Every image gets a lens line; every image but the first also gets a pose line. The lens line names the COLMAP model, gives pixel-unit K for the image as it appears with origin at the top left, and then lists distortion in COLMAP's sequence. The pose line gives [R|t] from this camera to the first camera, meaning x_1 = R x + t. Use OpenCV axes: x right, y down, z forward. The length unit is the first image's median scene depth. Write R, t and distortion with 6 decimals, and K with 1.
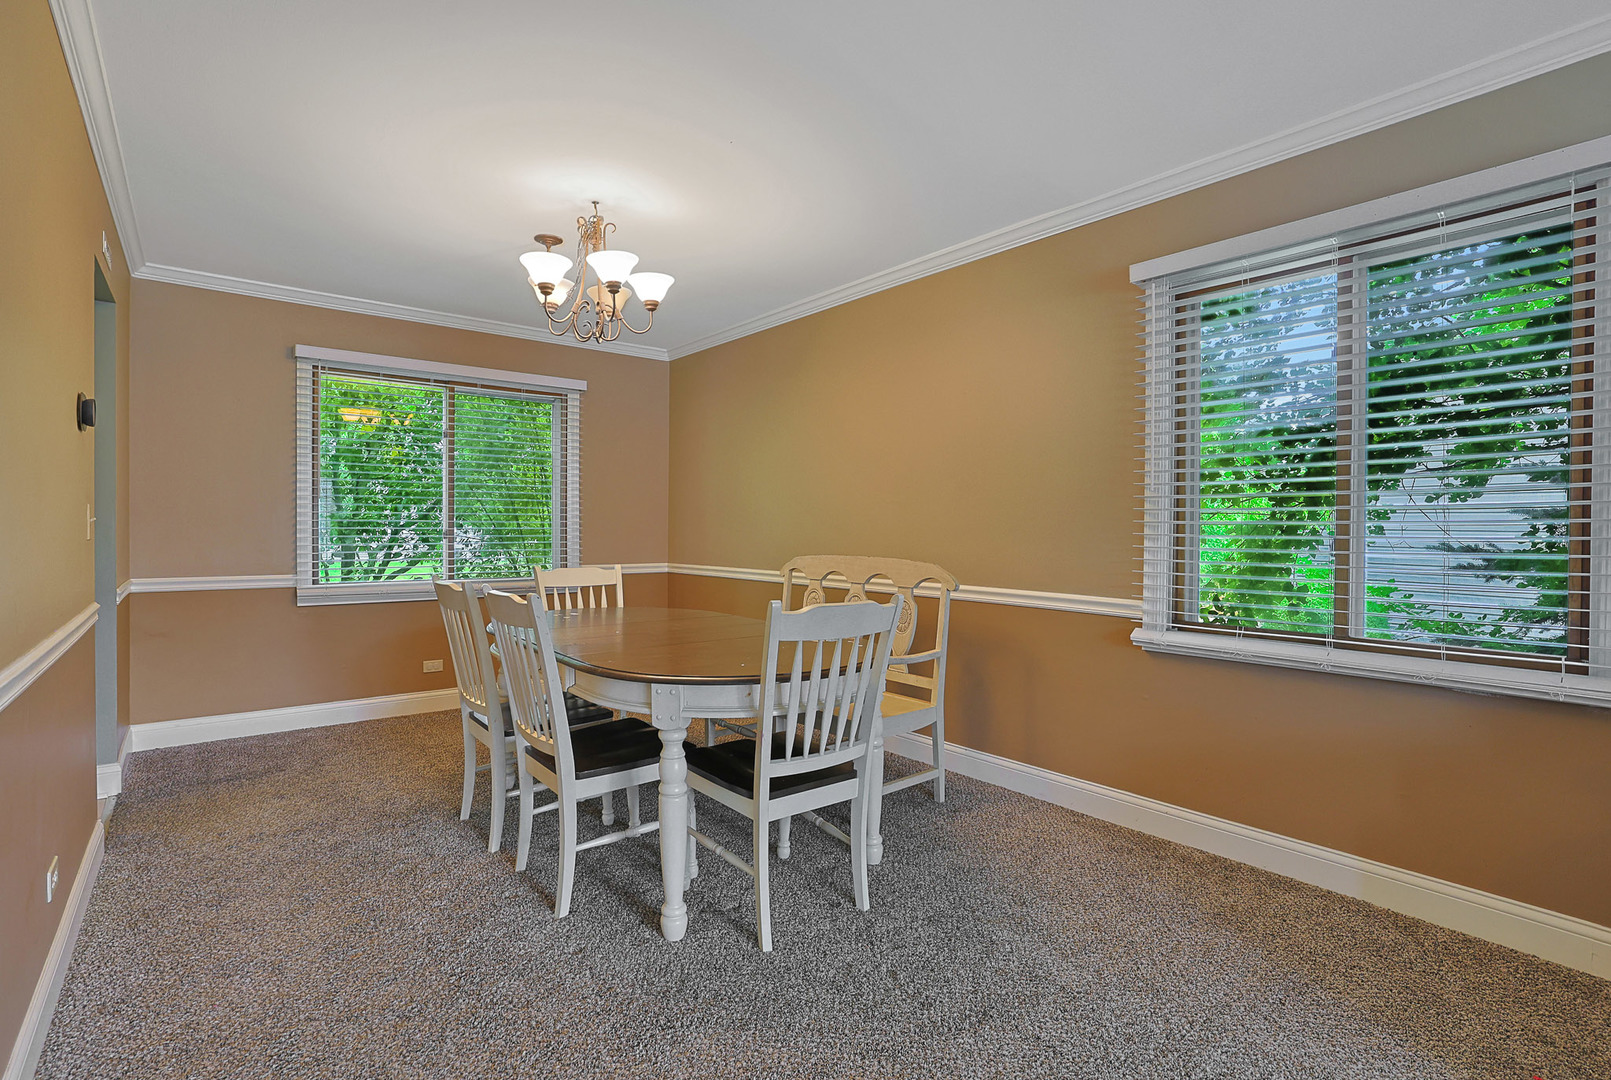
lens RADIAL K [[752.1, 0, 804.2], [0, 752.1, 531.0], [0, 0, 1]] dist [-0.045265, 0.000130]
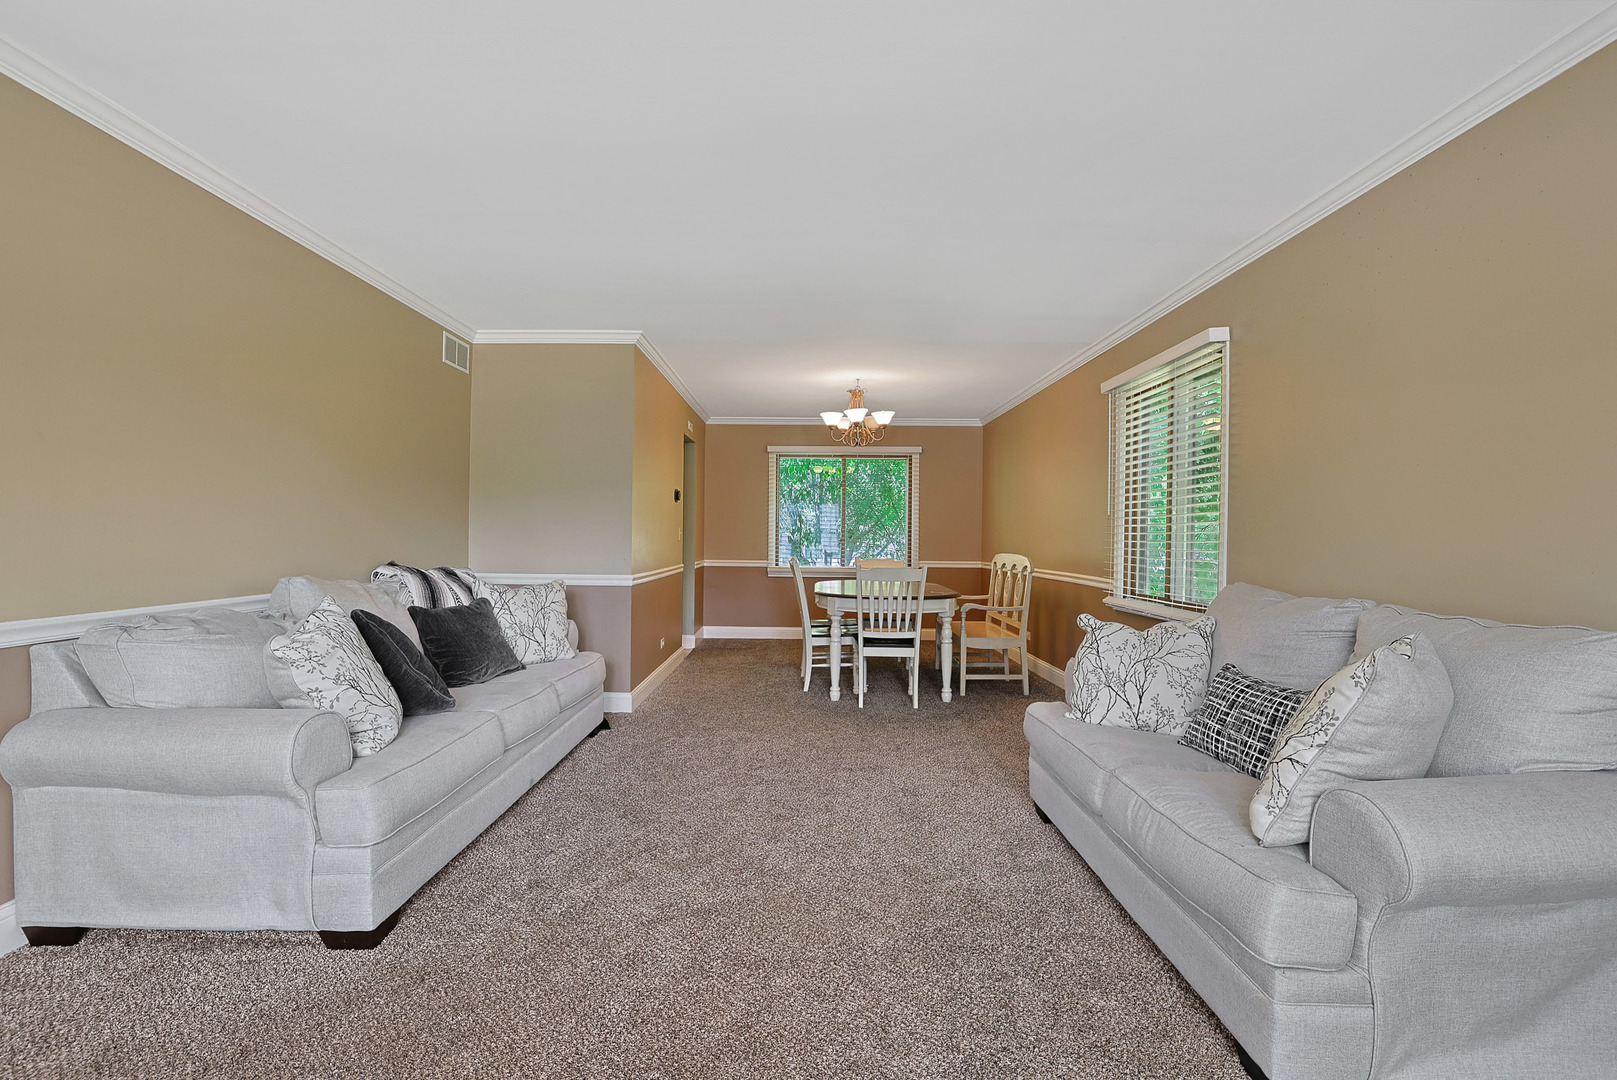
lens RADIAL K [[735.8, 0, 800.8], [0, 735.8, 541.6], [0, 0, 1]] dist [-0.003294, 0.000626]
pose [[0.776001, 0.004186, -0.630718, 0.877634], [-0.005087, 0.999987, 0.000378, 0.007985], [0.630711, 0.002915, 0.776012, -0.684099]]
